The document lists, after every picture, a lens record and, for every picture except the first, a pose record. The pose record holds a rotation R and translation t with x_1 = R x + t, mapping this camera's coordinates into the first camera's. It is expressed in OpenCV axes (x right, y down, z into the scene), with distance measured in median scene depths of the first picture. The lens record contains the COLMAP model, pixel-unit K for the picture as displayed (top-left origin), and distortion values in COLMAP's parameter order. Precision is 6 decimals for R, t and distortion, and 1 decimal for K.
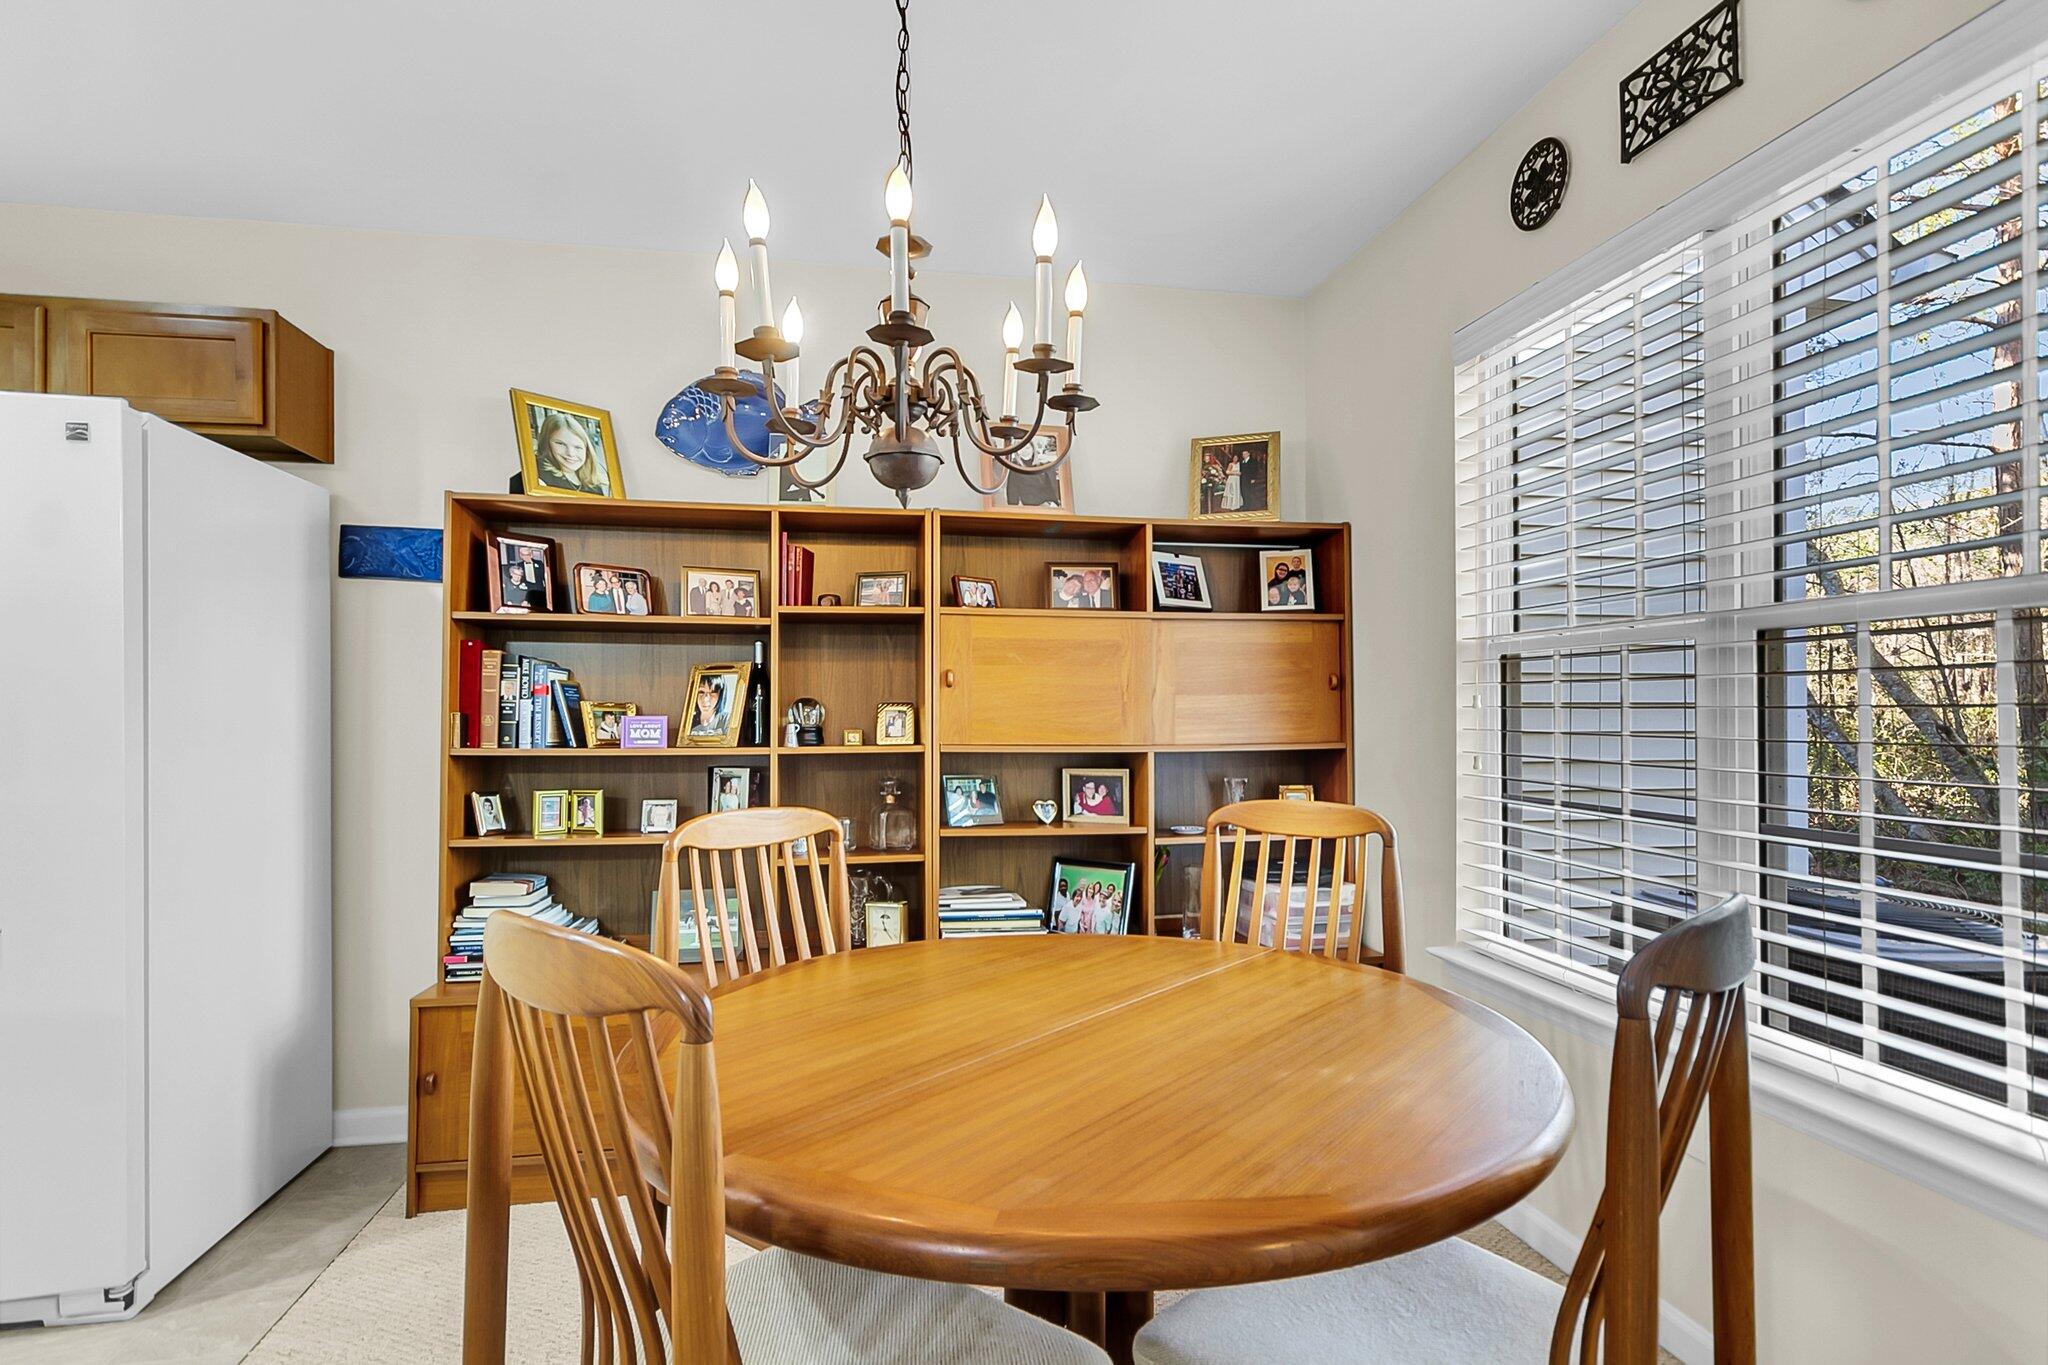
lens RADIAL K [[1035.6, 0, 1026.4], [0, 1035.6, 698.8], [0, 0, 1]] dist [-0.003465, -0.000089]
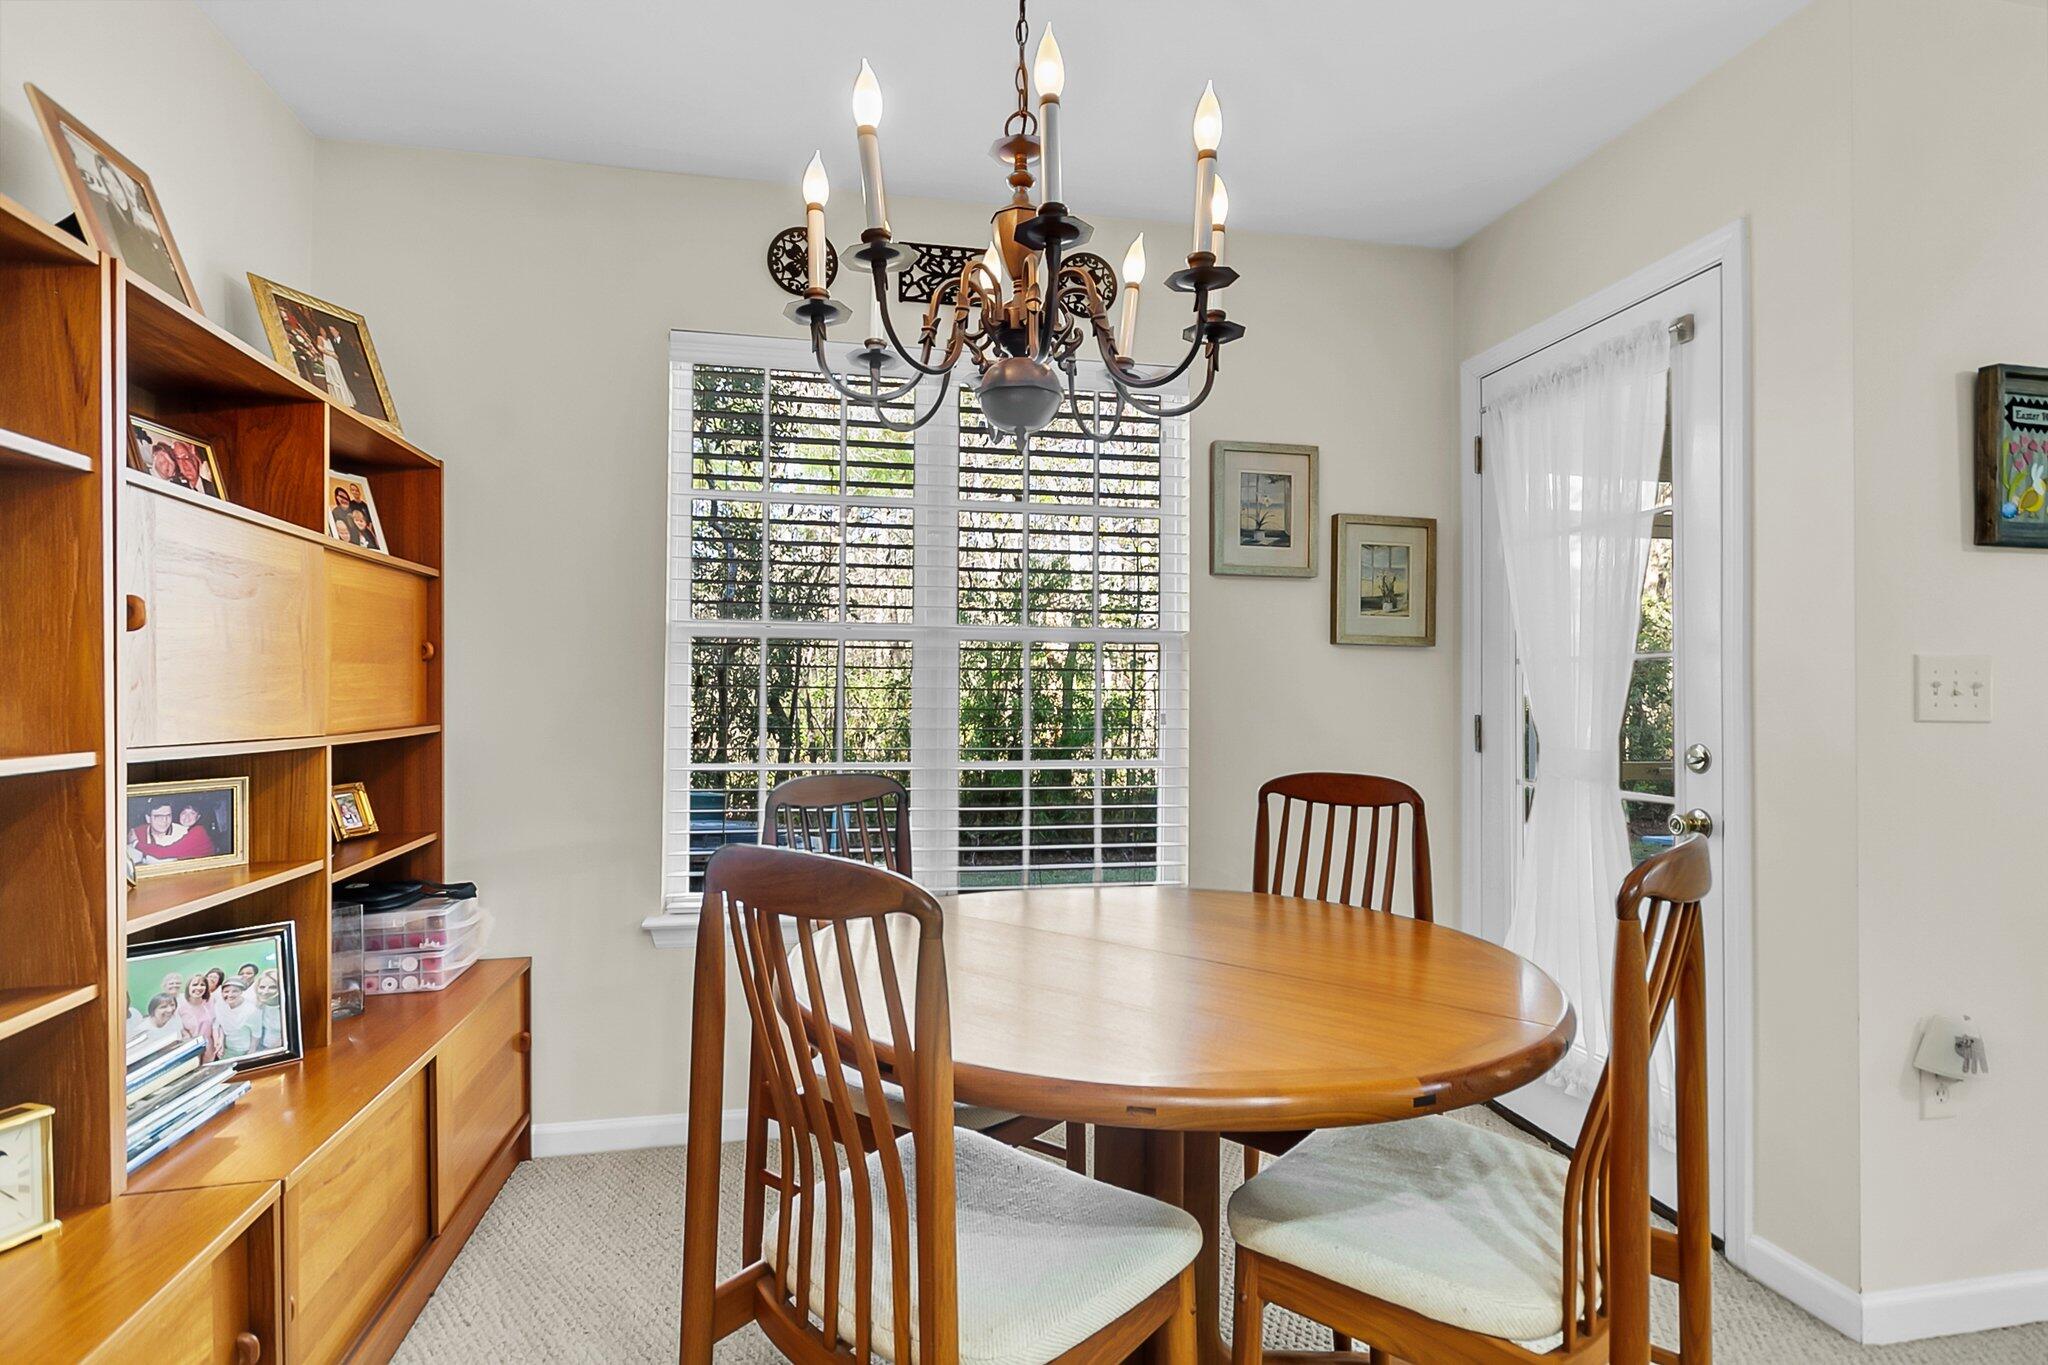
lens RADIAL K [[1007.0, 0, 1018.2], [0, 1007.0, 679.2], [0, 0, 1]] dist [0.014168, 0.000049]
pose [[0.007105, 0.015657, 0.999852, -0.798324], [-0.017797, 0.999721, -0.015528, 0.016659], [-0.999816, -0.017684, 0.007382, 0.828572]]
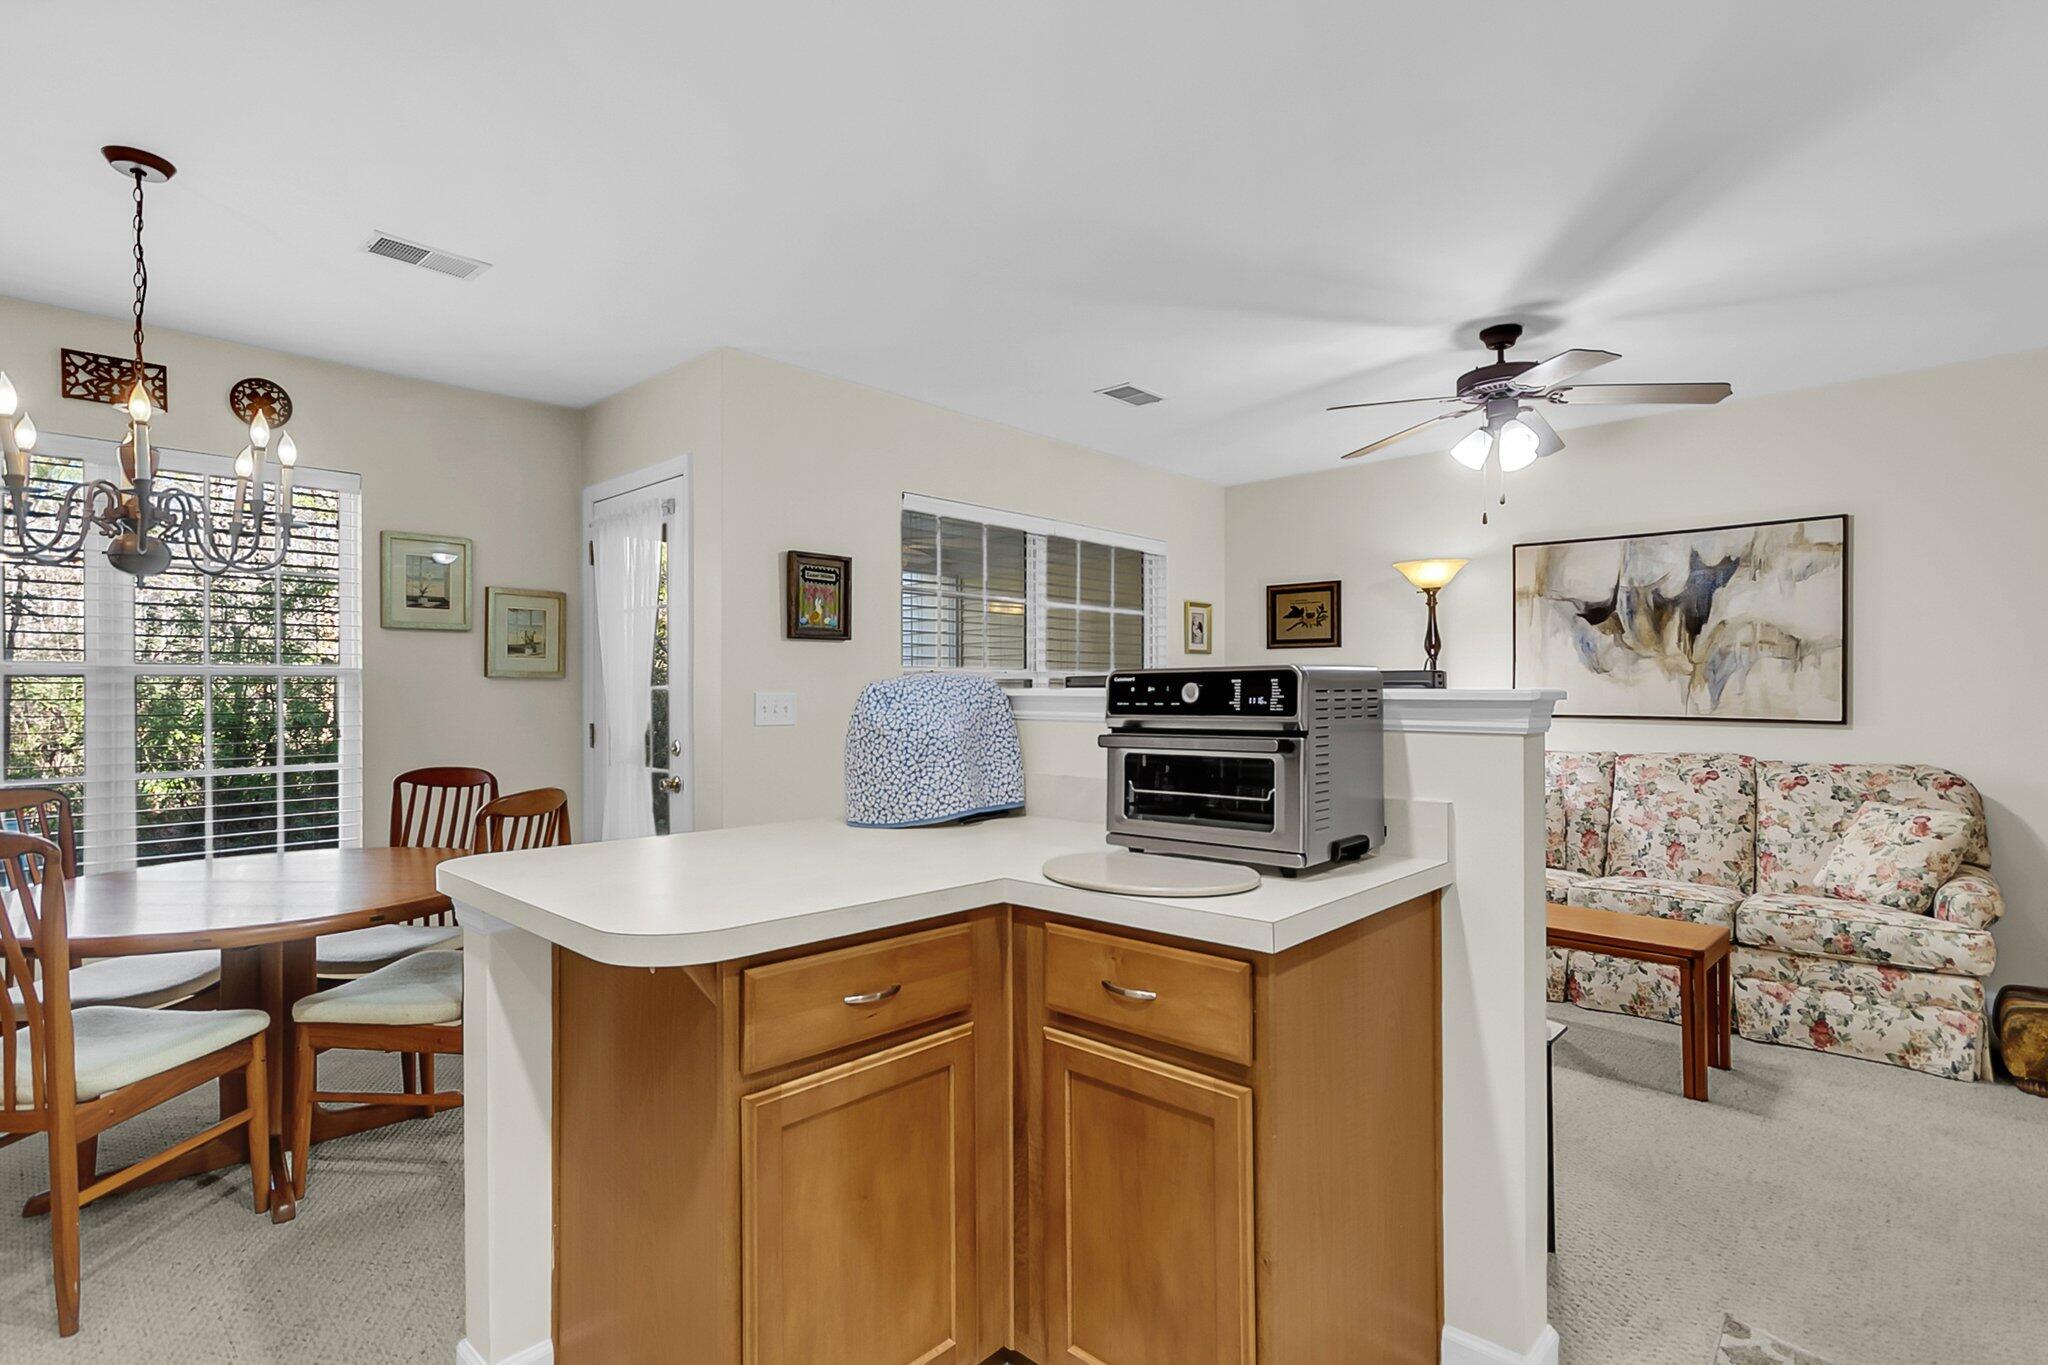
lens RADIAL K [[1007.0, 0, 1028.6], [0, 1007.0, 690.5], [0, 0, 1]] dist [0.014168, 0.000049]
pose [[-0.557901, -0.005699, 0.829888, -1.736632], [-0.008721, 0.999961, 0.001004, -0.048849], [-0.829862, -0.006677, -0.557929, 0.621014]]
